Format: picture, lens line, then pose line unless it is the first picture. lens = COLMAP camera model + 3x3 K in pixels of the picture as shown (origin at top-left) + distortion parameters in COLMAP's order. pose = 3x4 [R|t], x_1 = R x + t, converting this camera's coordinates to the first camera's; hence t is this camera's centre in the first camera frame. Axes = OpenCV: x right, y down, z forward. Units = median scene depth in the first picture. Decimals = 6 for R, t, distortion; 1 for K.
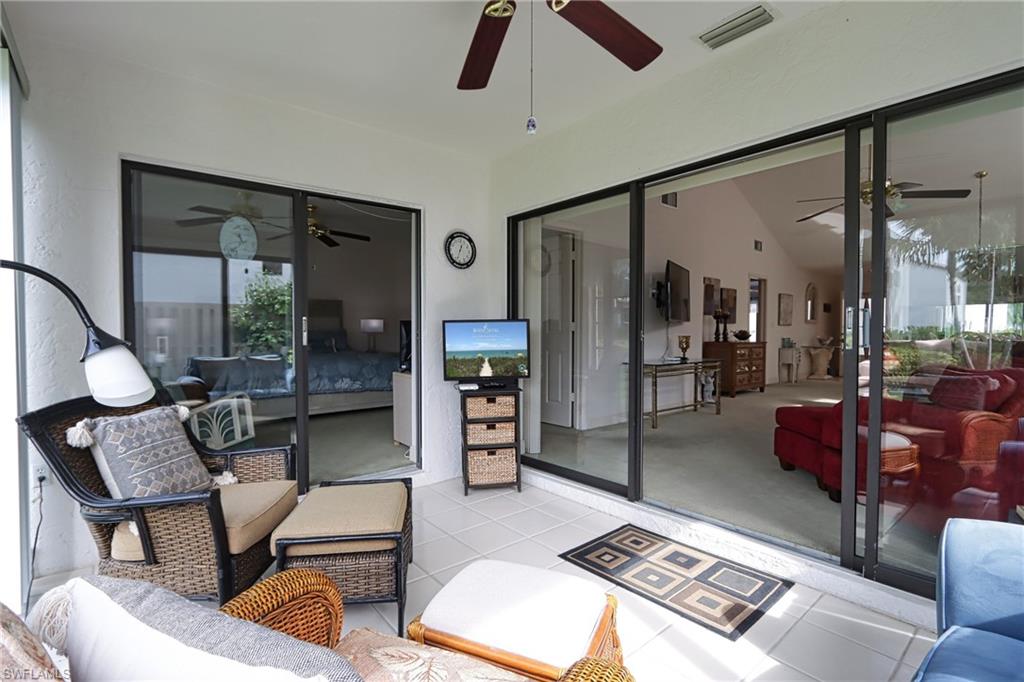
lens RADIAL K [[479.8, 0, 511.1], [0, 479.8, 338.8], [0, 0, 1]] dist [-0.012696, 0.000393]
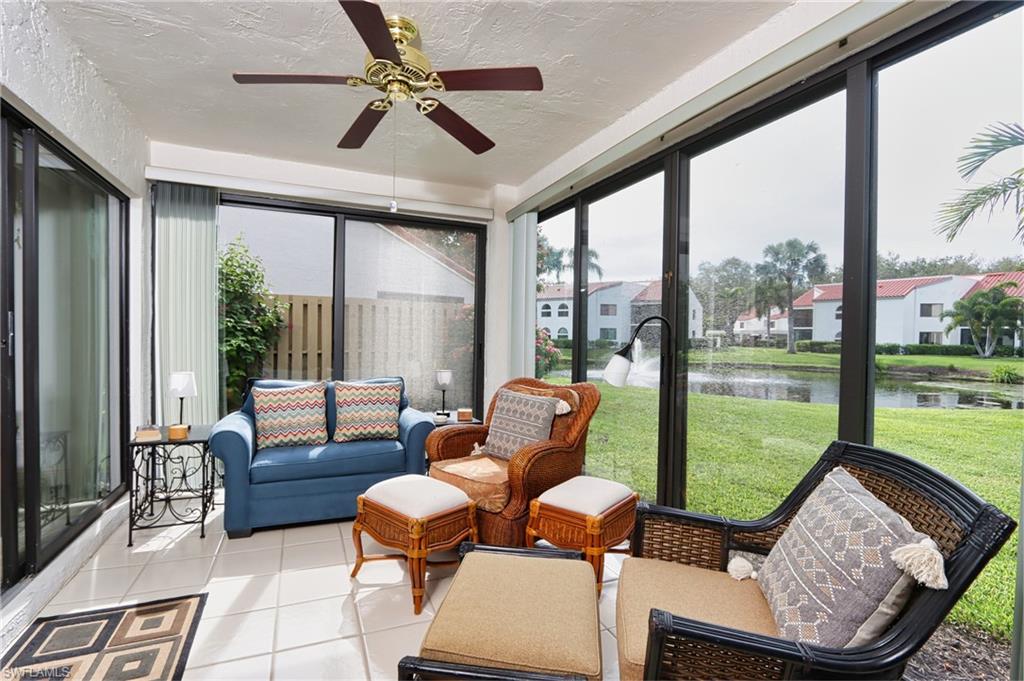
lens RADIAL K [[479.8, 0, 509.5], [0, 479.8, 338.6], [0, 0, 1]] dist [-0.012696, 0.000393]
pose [[-0.954633, -0.022054, 0.296967, -0.527753], [-0.011693, 0.999261, 0.036623, -0.053480], [-0.297556, 0.031489, -0.954185, 1.666089]]
